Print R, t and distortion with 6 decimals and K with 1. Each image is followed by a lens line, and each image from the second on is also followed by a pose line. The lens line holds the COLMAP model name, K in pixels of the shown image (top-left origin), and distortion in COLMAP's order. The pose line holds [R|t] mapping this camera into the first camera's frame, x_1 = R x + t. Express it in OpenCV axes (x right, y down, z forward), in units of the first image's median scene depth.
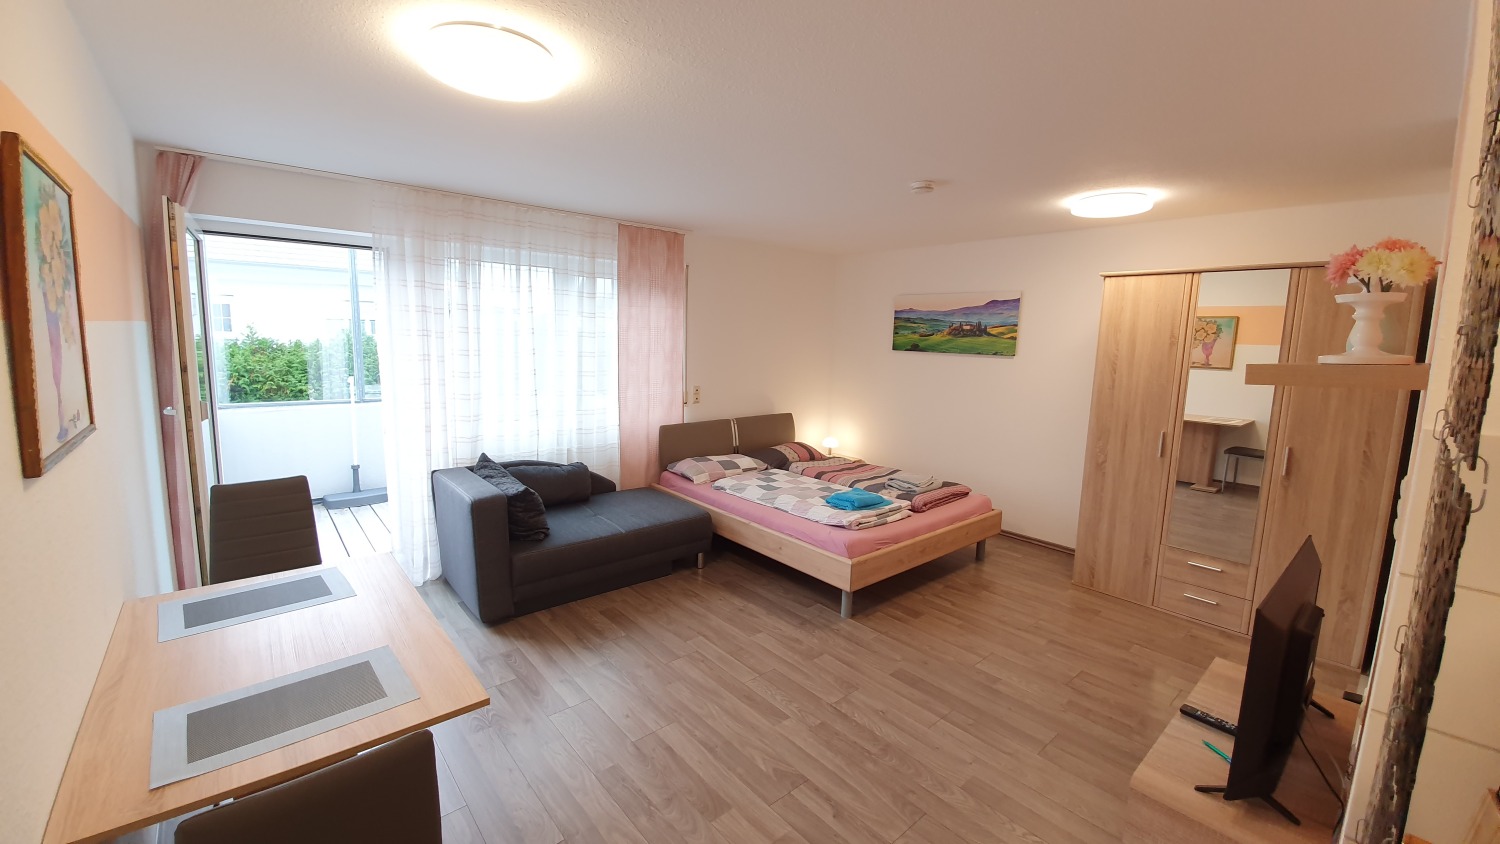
lens RADIAL K [[586.9, 0, 747.1], [0, 586.9, 420.3], [0, 0, 1]] dist [-0.003986, -0.003624]
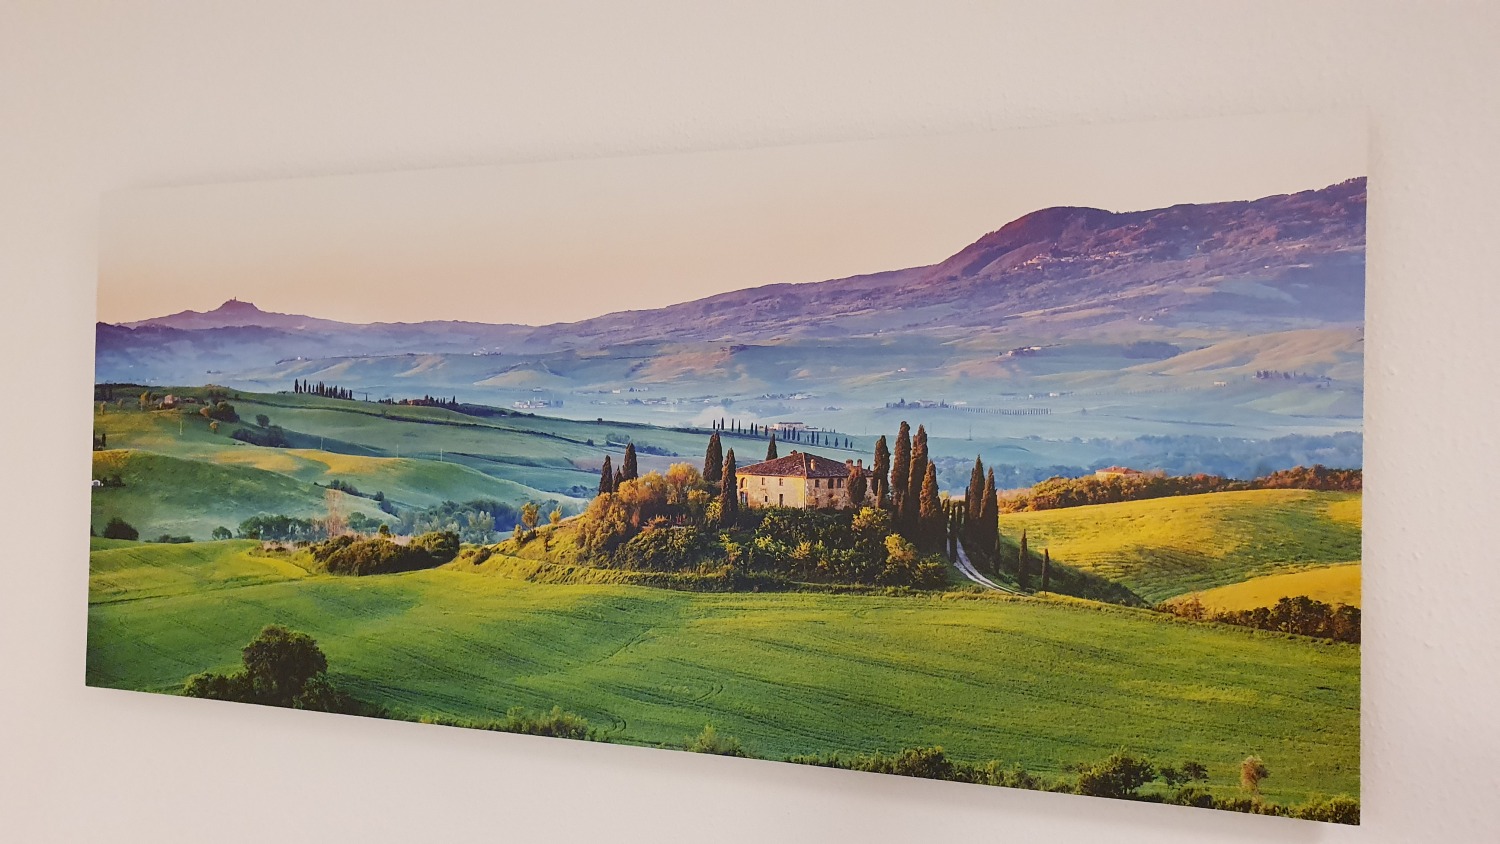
lens RADIAL K [[1164.8, 0, 753.5], [0, 1164.8, 424.8], [0, 0, 1]] dist [0.005127, 0.036818]
pose [[0.860273, -0.004643, 0.509813, 0.291128], [0.080306, 0.988710, -0.126507, -0.155351], [-0.503469, 0.149772, 0.850933, 0.894274]]
